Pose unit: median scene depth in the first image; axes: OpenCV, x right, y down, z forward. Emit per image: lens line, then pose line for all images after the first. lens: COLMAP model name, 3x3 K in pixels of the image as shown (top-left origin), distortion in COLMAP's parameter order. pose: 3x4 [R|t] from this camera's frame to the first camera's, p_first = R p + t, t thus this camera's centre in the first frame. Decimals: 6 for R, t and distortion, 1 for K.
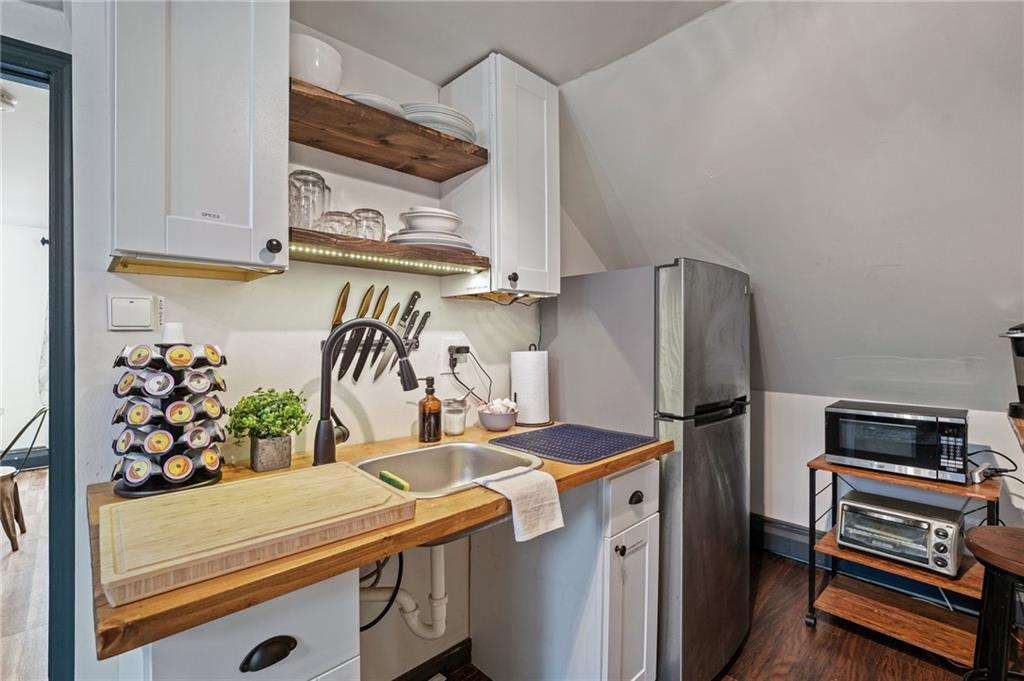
lens RADIAL K [[475.8, 0, 508.4], [0, 475.8, 339.9], [0, 0, 1]] dist [0.006549, 0.000494]
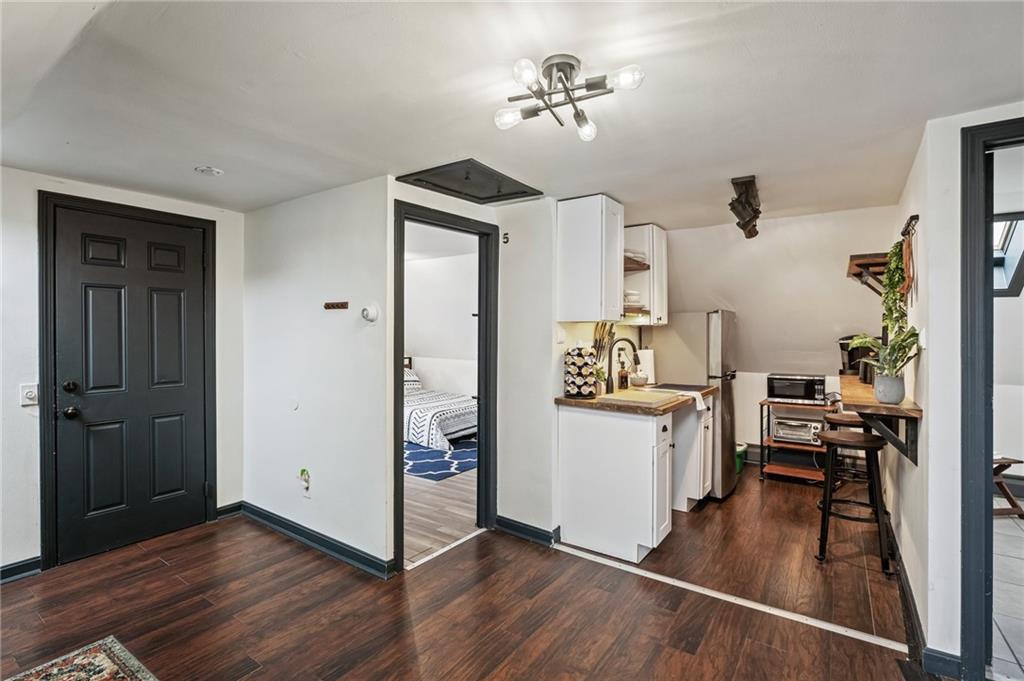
lens RADIAL K [[475.8, 0, 508.8], [0, 475.8, 338.5], [0, 0, 1]] dist [0.006549, 0.000494]
pose [[0.984378, -0.002525, 0.176052, -0.965286], [0.004477, 0.999933, -0.010687, -0.007247], [-0.176013, 0.011308, 0.984323, -1.018240]]
